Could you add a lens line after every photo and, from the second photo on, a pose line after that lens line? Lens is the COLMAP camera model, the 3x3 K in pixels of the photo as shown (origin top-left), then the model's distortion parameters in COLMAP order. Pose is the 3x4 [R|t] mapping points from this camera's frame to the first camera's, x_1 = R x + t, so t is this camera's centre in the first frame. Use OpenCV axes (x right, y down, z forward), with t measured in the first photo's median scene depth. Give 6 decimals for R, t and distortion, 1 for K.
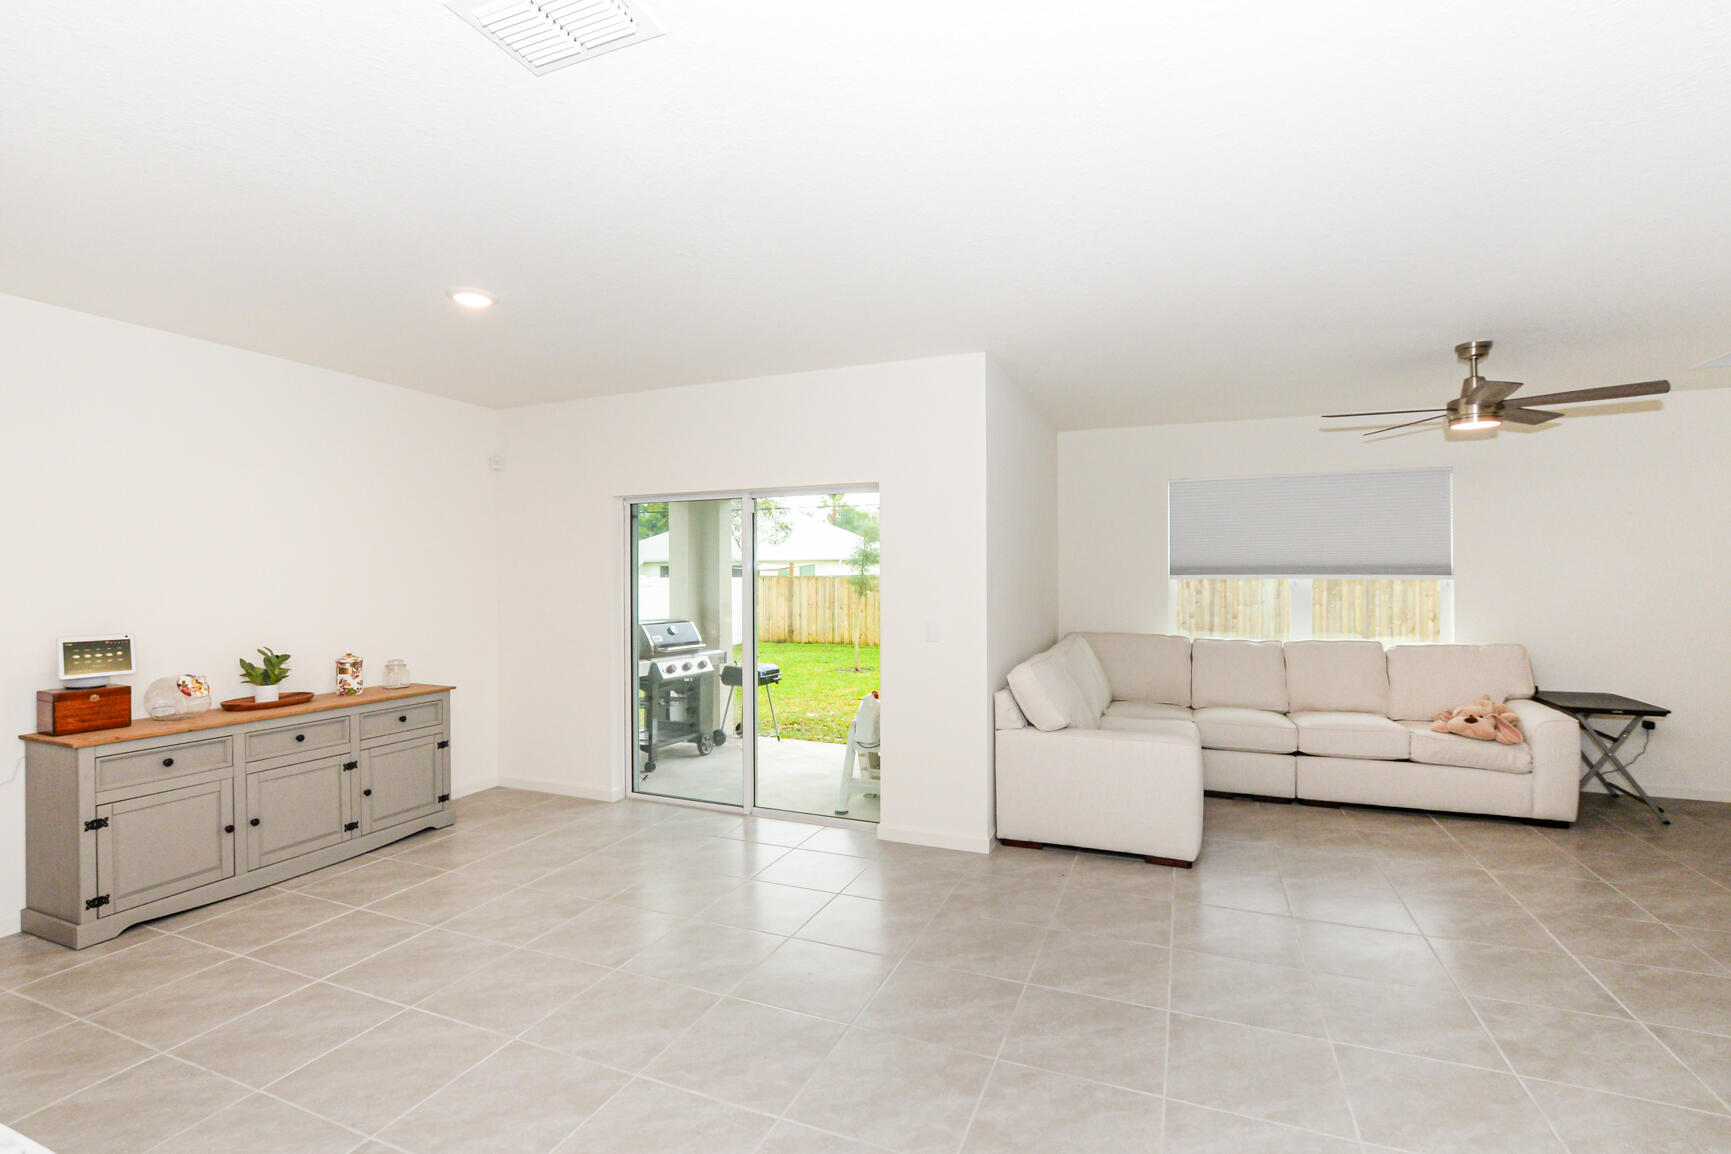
lens RADIAL K [[794.0, 0, 832.5], [0, 794.0, 563.4], [0, 0, 1]] dist [-0.017324, 0.003156]
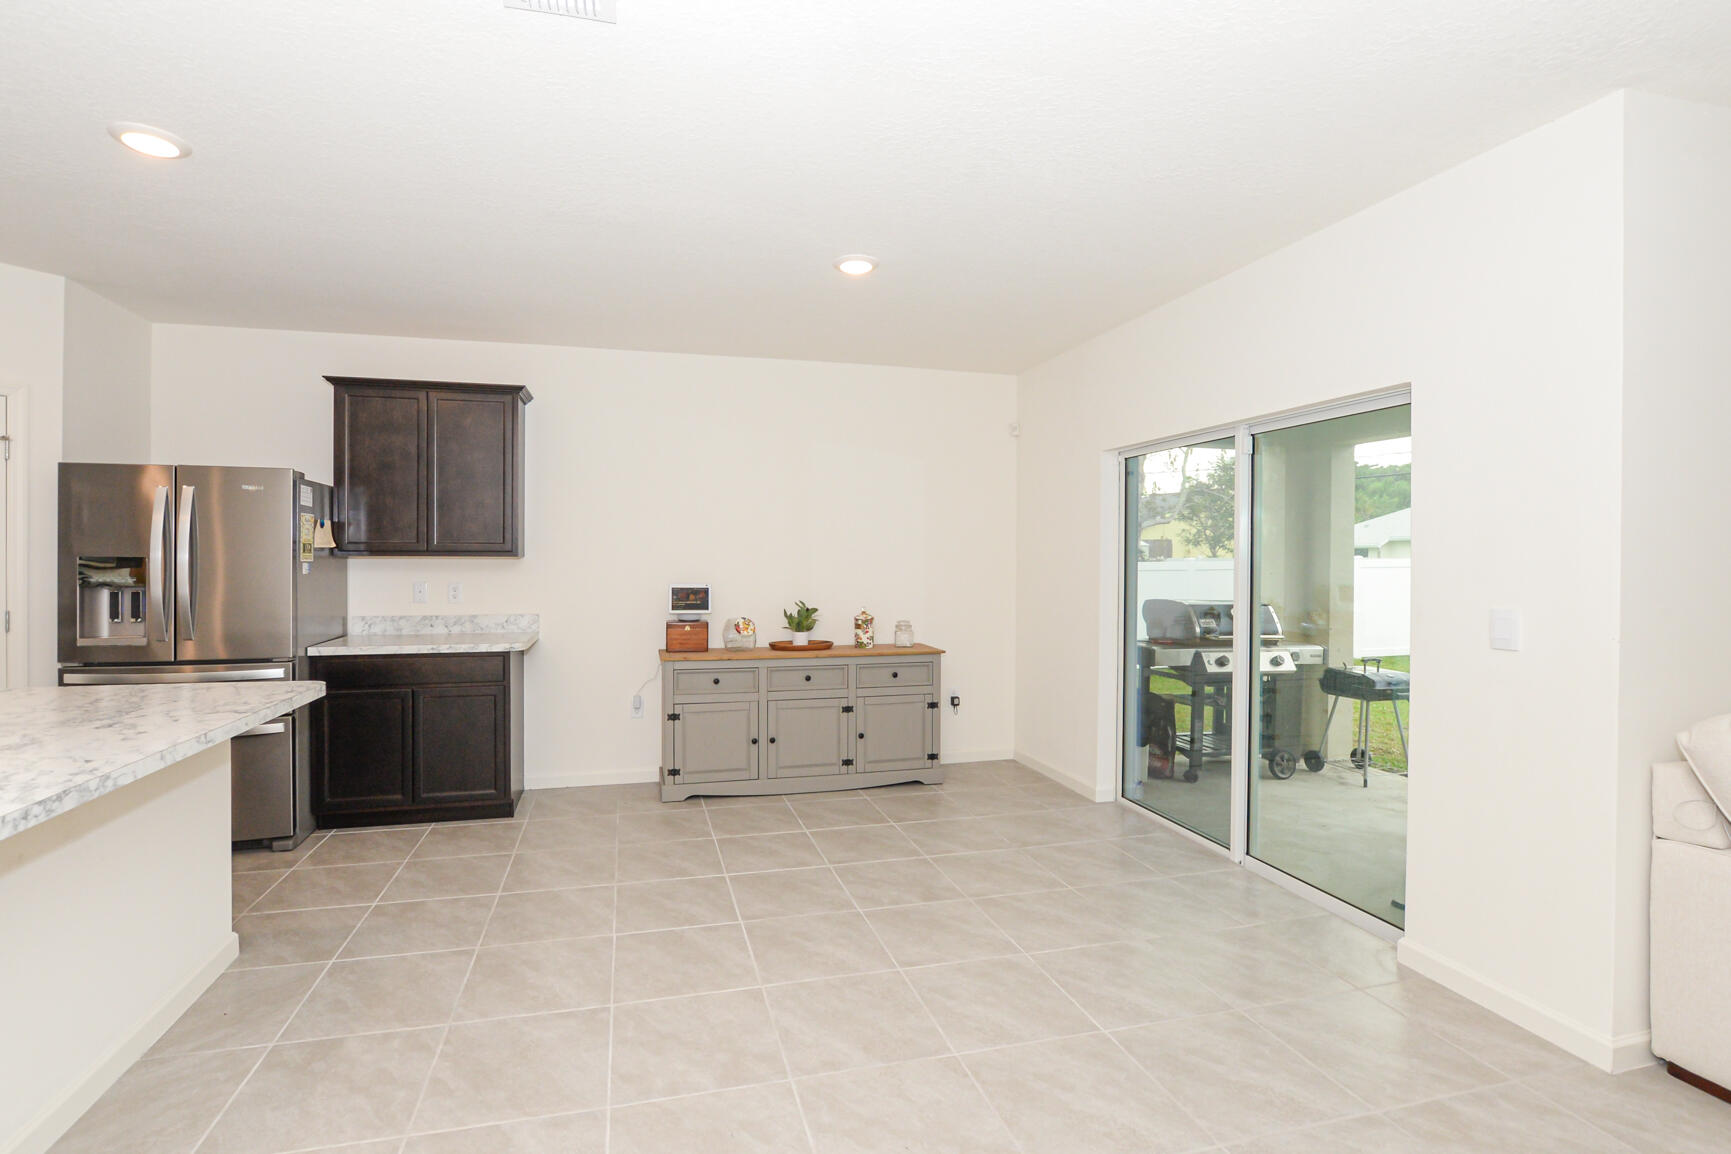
lens RADIAL K [[794.0, 0, 822.5], [0, 794.0, 560.2], [0, 0, 1]] dist [-0.017324, 0.003156]
pose [[0.600037, 0.007354, -0.799939, 0.285572], [0.003677, 0.999922, 0.011951, 0.028658], [0.799964, -0.010112, 0.599963, 0.291596]]
